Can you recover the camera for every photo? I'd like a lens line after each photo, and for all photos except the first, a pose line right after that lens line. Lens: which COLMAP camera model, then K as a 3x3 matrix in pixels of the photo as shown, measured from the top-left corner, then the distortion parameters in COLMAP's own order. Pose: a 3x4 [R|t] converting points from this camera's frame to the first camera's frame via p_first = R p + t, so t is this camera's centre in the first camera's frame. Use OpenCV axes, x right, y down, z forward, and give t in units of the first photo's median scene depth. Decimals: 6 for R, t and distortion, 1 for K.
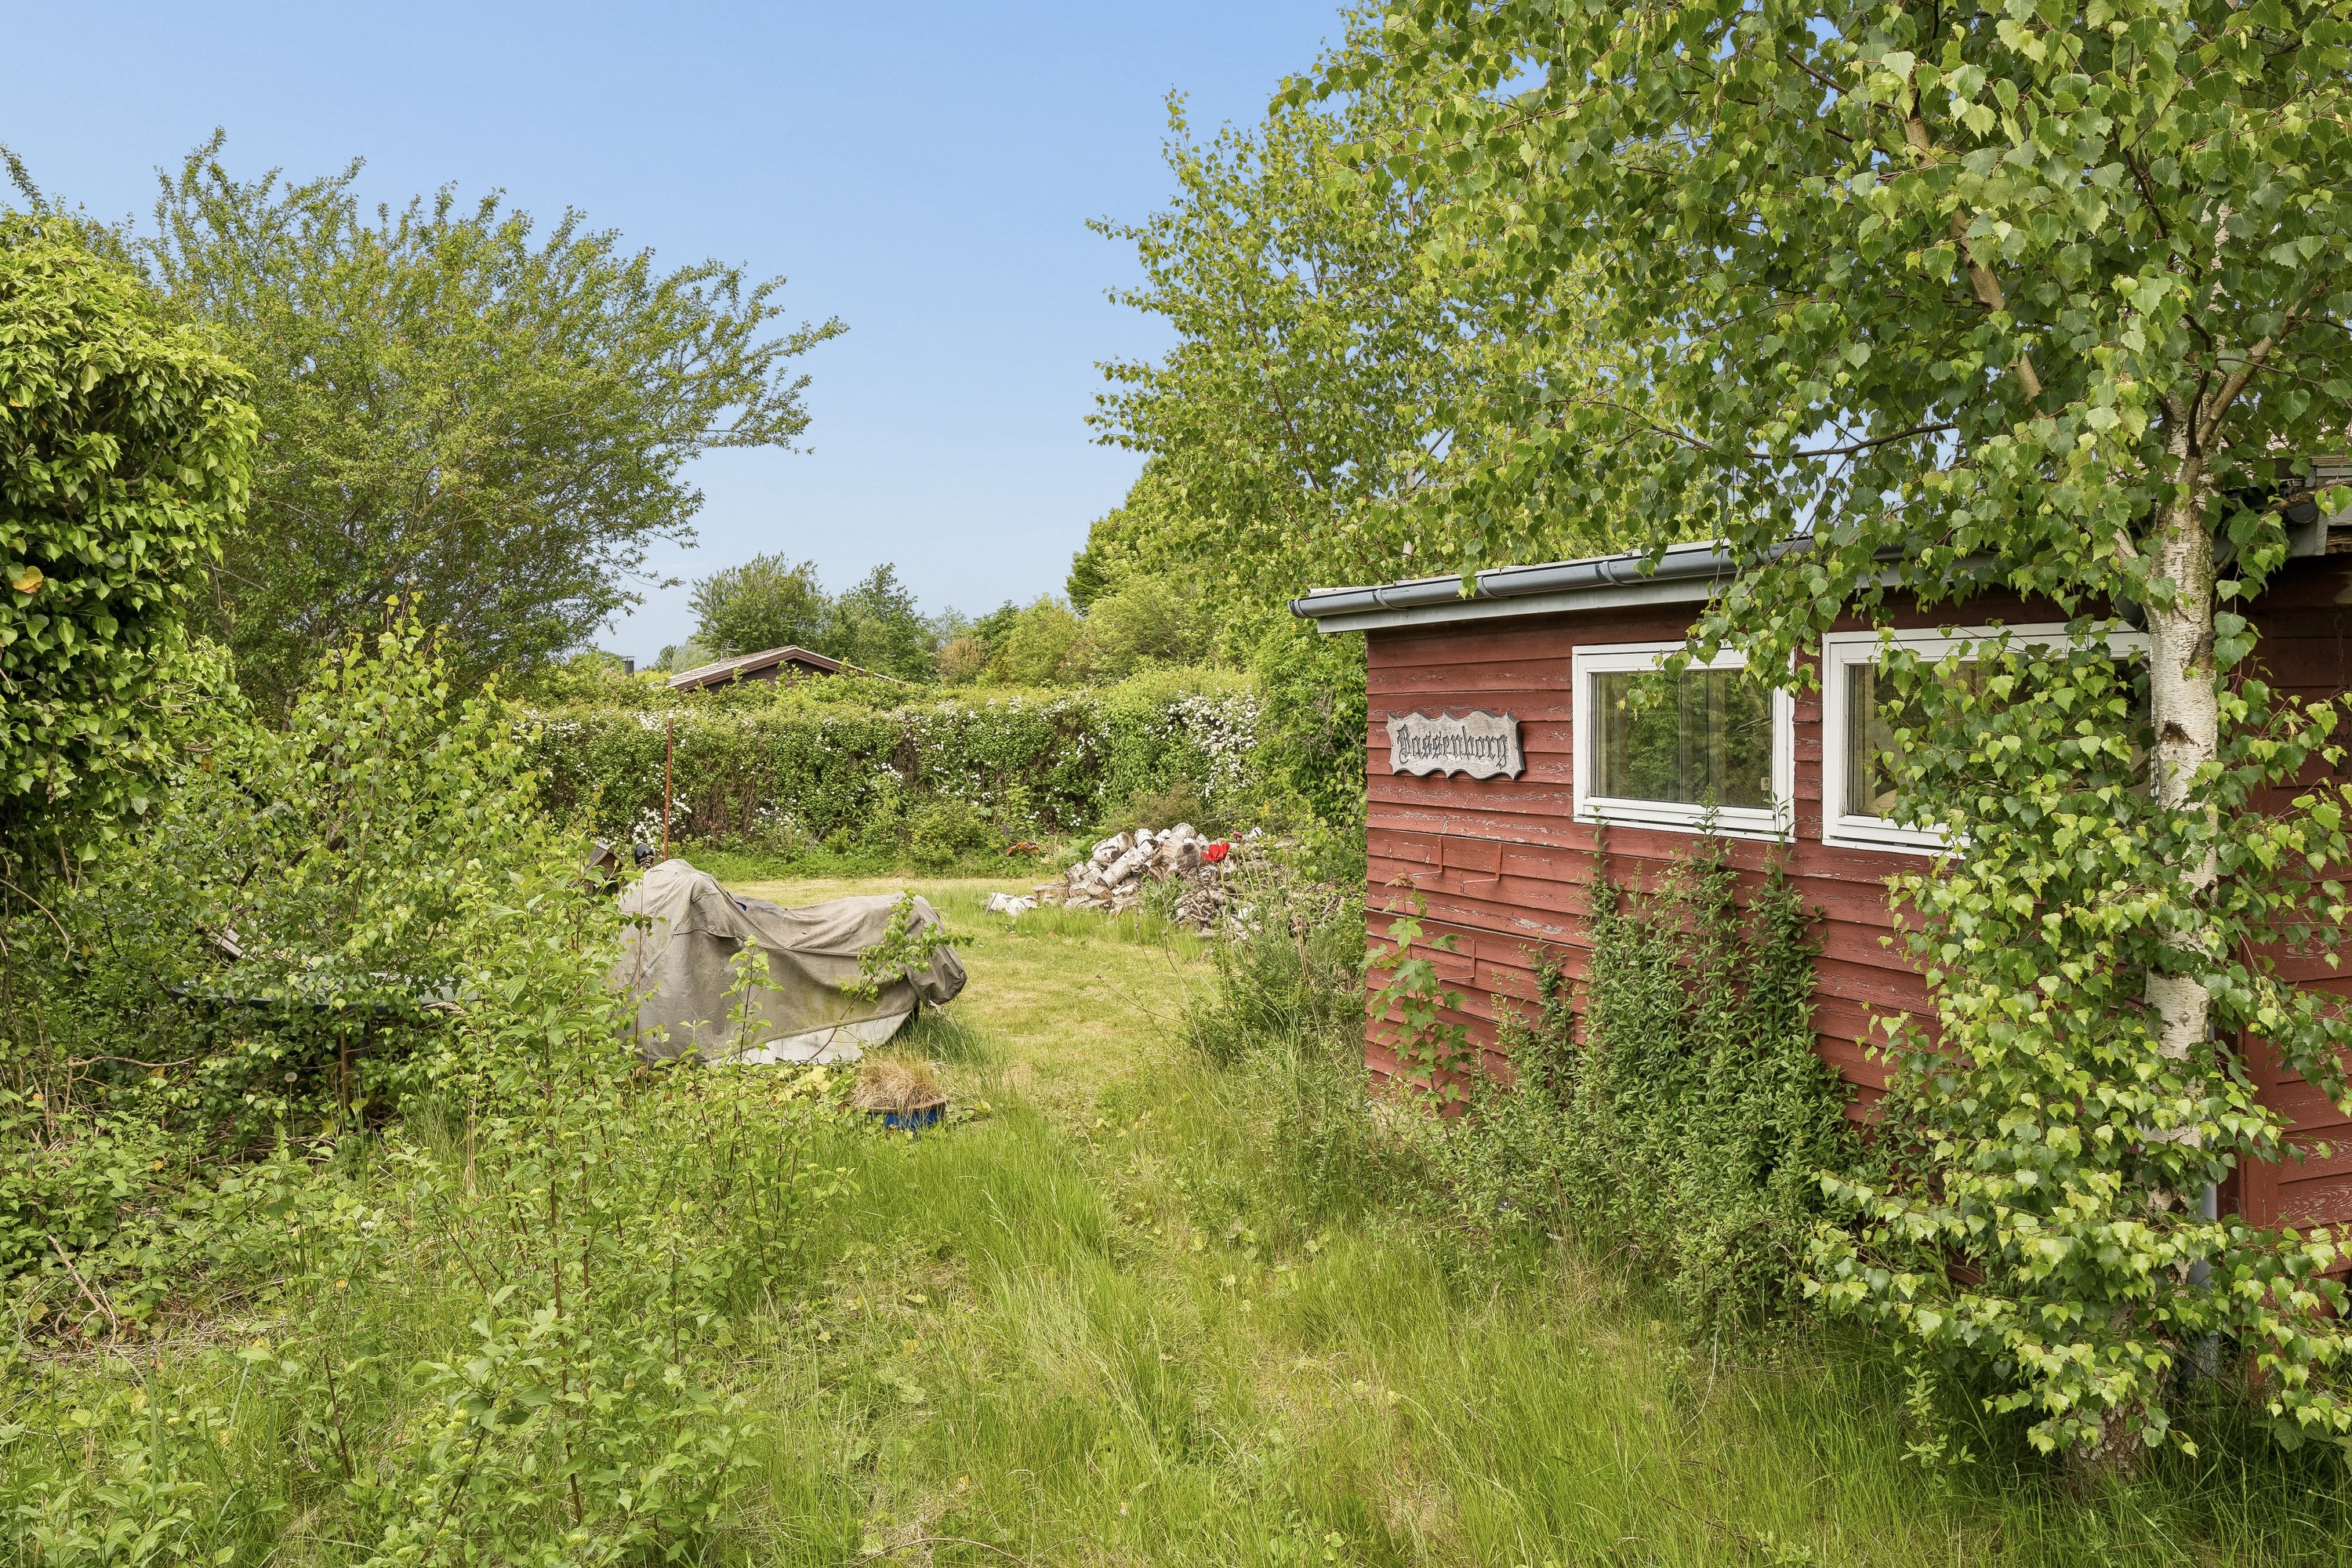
lens RADIAL K [[2048.2, 0, 1169.4], [0, 2048.2, 774.0], [0, 0, 1]] dist [-0.001200, 0.000029]
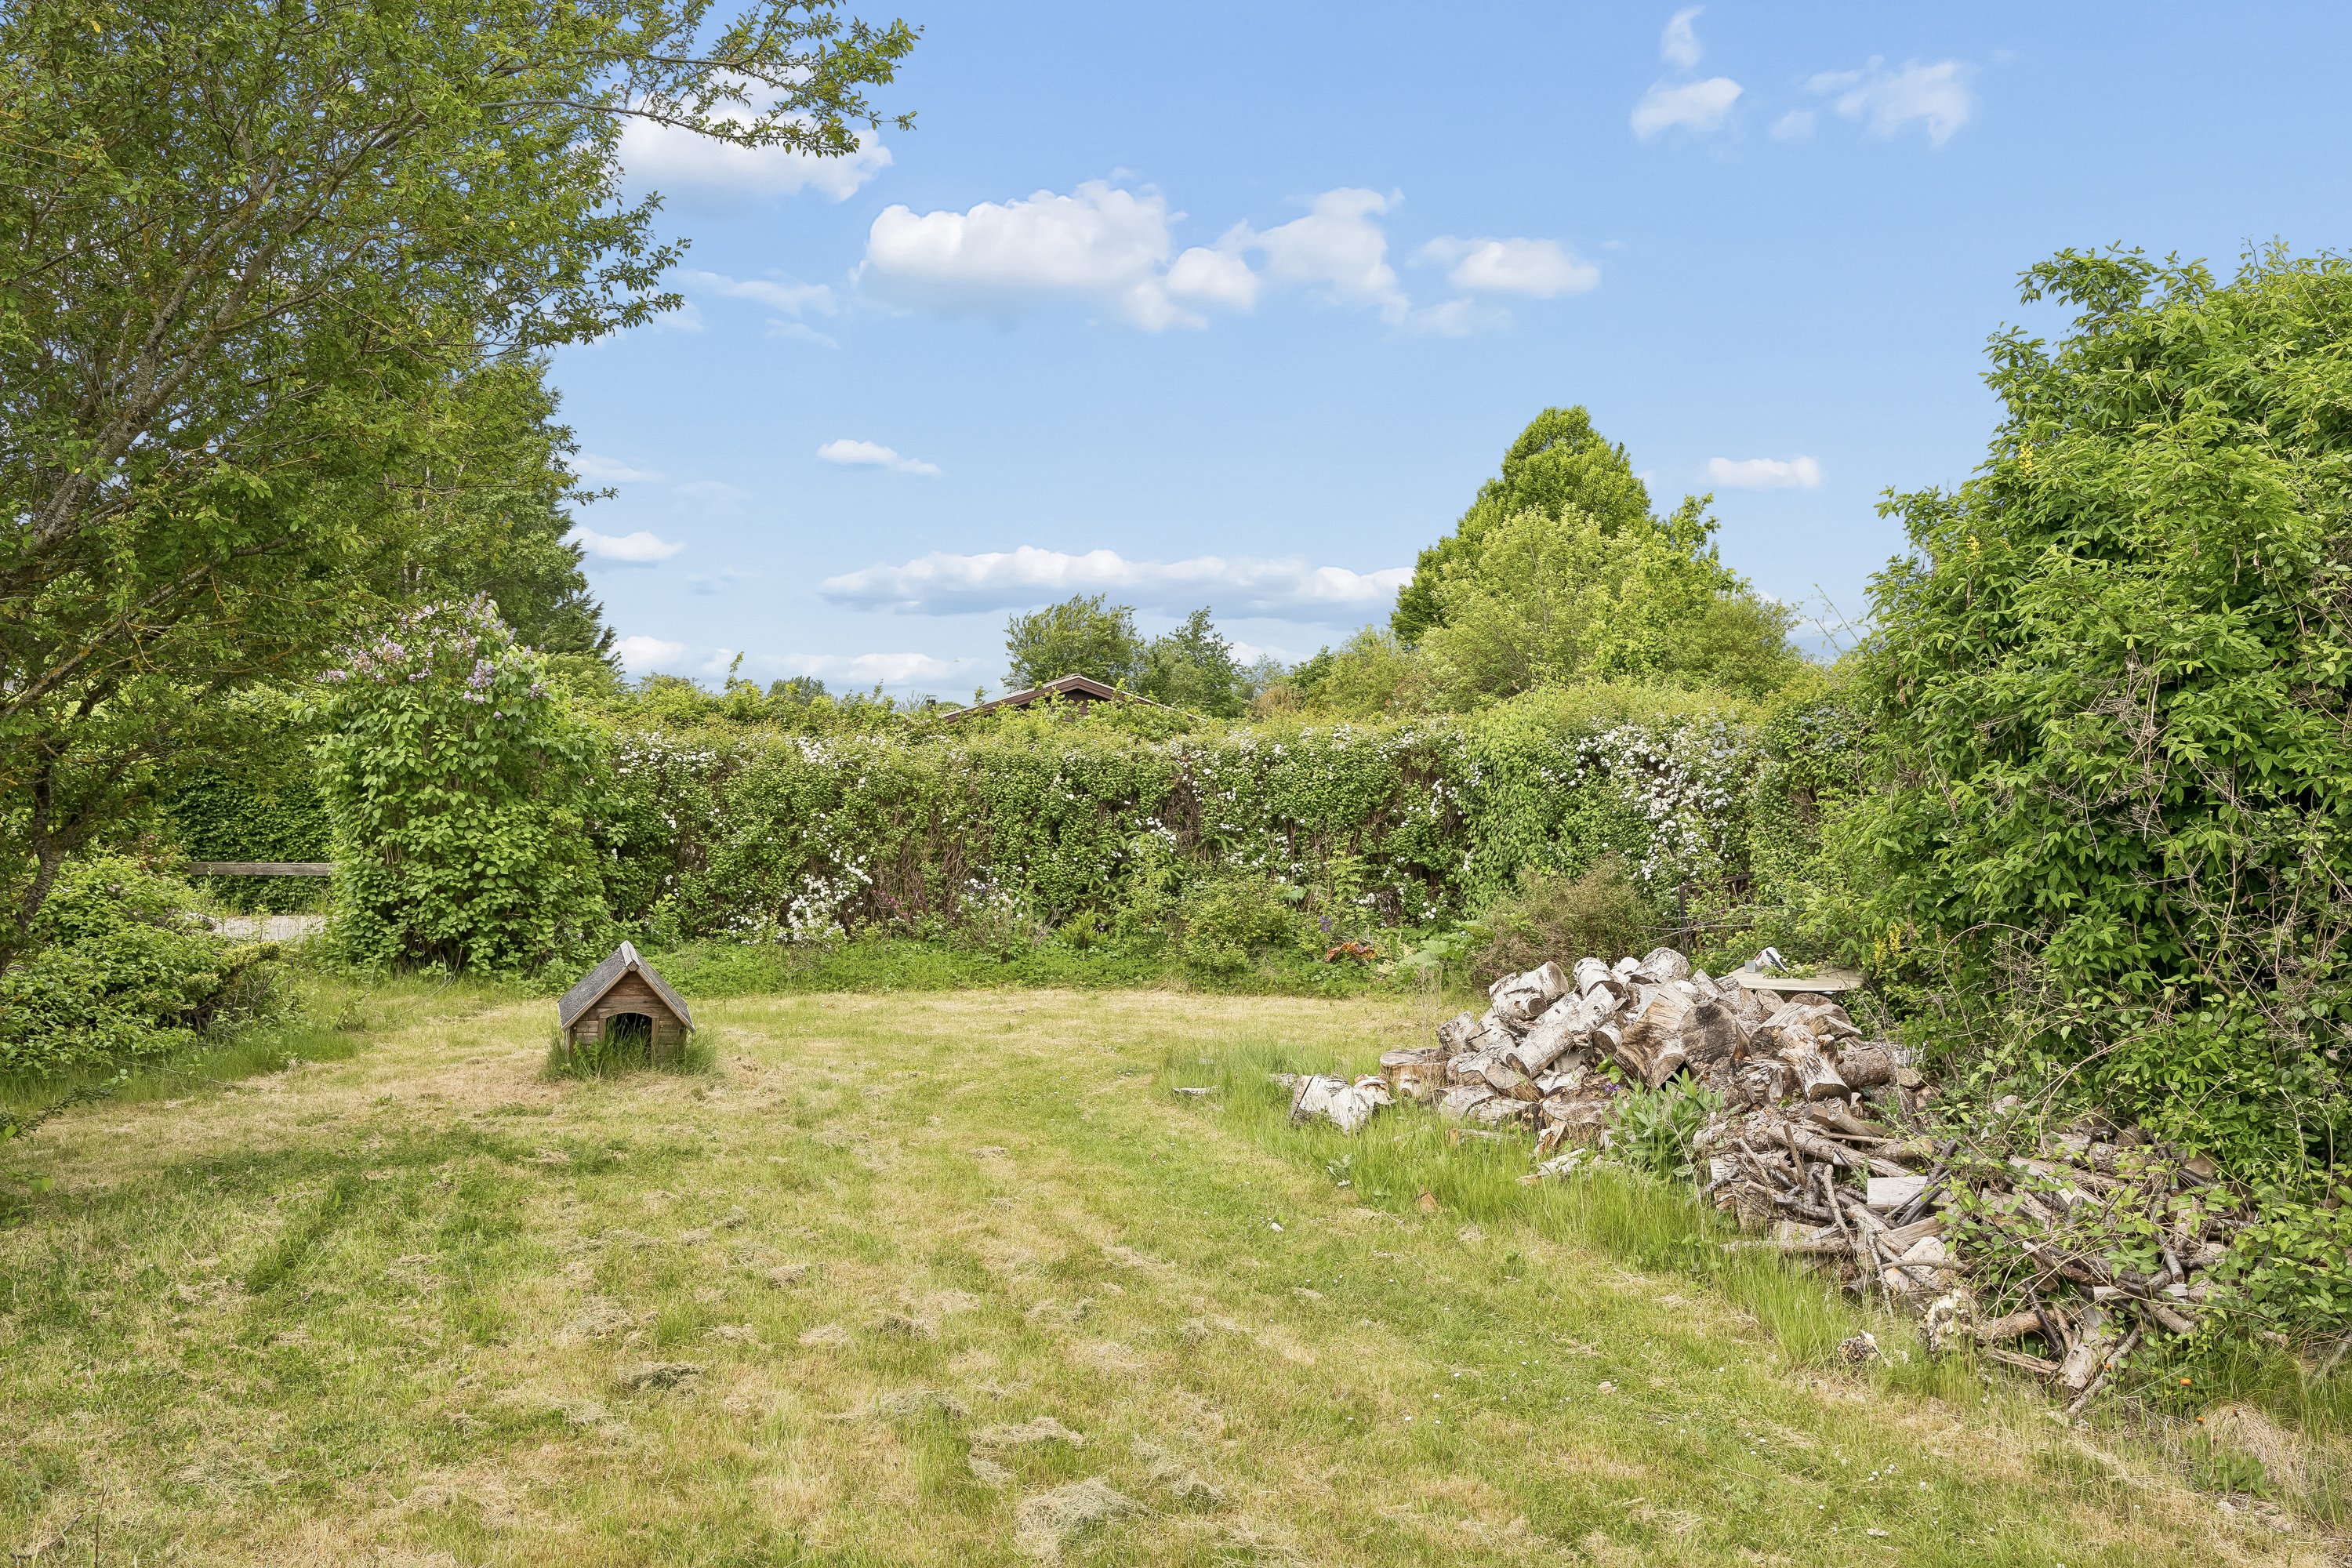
lens RADIAL K [[1840.5, 0, 1171.1], [0, 1840.5, 775.7], [0, 0, 1]] dist [0.006018, -0.003535]
pose [[0.987196, 0.017596, -0.158540, -0.035087], [-0.021426, 0.999518, -0.022483, -0.005712], [0.158068, 0.025592, 0.987097, 0.395754]]
